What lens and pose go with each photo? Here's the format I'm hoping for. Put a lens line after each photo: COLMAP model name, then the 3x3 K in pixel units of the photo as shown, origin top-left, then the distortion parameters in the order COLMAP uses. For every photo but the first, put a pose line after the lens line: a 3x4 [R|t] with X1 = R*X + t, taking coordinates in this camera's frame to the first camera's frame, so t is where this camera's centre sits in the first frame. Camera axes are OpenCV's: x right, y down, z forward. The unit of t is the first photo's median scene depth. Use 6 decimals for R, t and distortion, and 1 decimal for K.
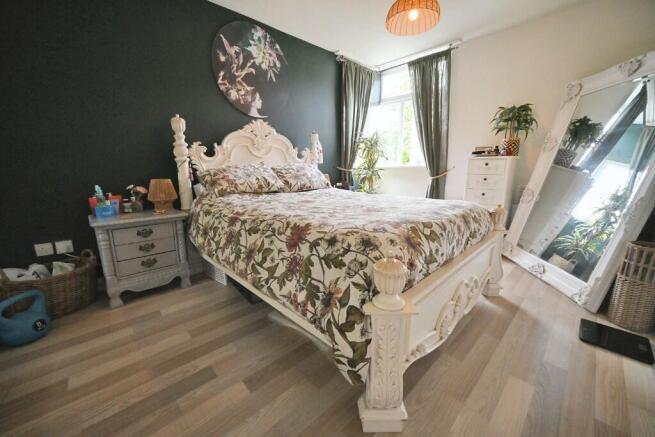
lens RADIAL K [[258.5, 0, 325.7], [0, 258.5, 219.0], [0, 0, 1]] dist [-0.000233, -0.000063]
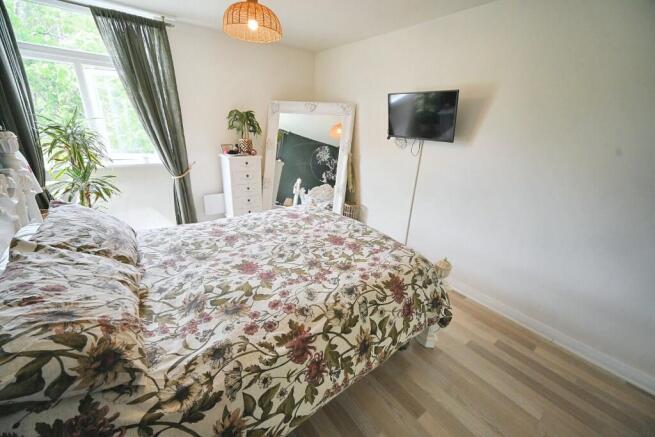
lens RADIAL K [[258.5, 0, 325.7], [0, 258.5, 219.0], [0, 0, 1]] dist [-0.000233, -0.000063]
pose [[0.097059, -0.330383, 0.938843, -1.022987], [0.146385, 0.937777, 0.314874, -0.580620], [-0.984455, 0.106871, 0.139382, 1.007256]]
